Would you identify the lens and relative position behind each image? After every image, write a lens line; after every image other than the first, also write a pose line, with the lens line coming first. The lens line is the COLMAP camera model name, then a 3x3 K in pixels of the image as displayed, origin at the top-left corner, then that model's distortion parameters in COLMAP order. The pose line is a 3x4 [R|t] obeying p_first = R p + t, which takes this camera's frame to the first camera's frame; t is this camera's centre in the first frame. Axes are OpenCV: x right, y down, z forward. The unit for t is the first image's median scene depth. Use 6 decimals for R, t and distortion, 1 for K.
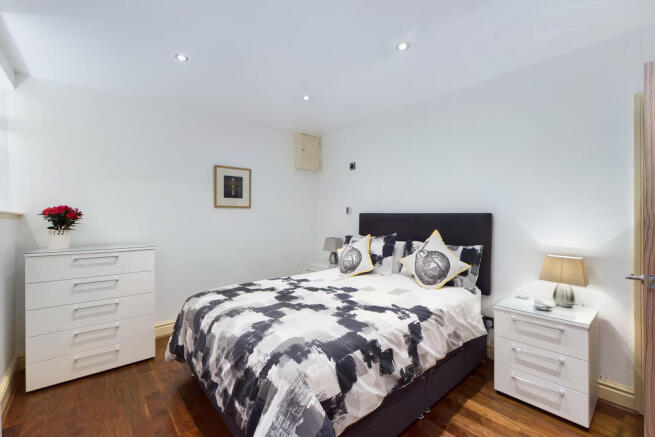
lens RADIAL K [[280.1, 0, 327.5], [0, 280.1, 218.5], [0, 0, 1]] dist [0.001198, 0.000401]
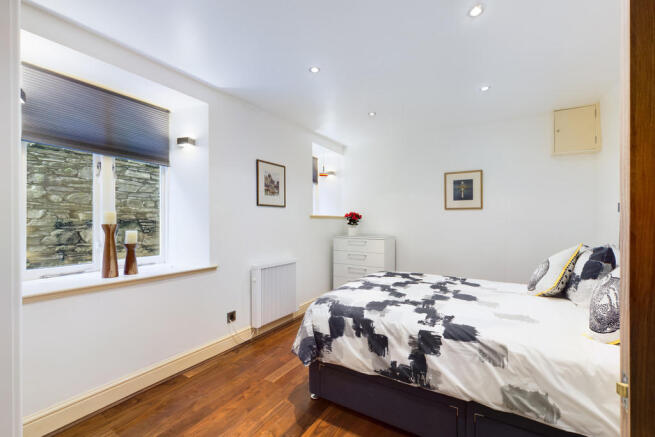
lens RADIAL K [[286.1, 0, 334.3], [0, 286.1, 219.5], [0, 0, 1]] dist [0.000542, 0.000214]
pose [[0.309366, 0.004928, -0.950930, 0.941371], [-0.006024, 0.999977, 0.003222, -0.000878], [0.950924, 0.004731, 0.309388, 0.344498]]
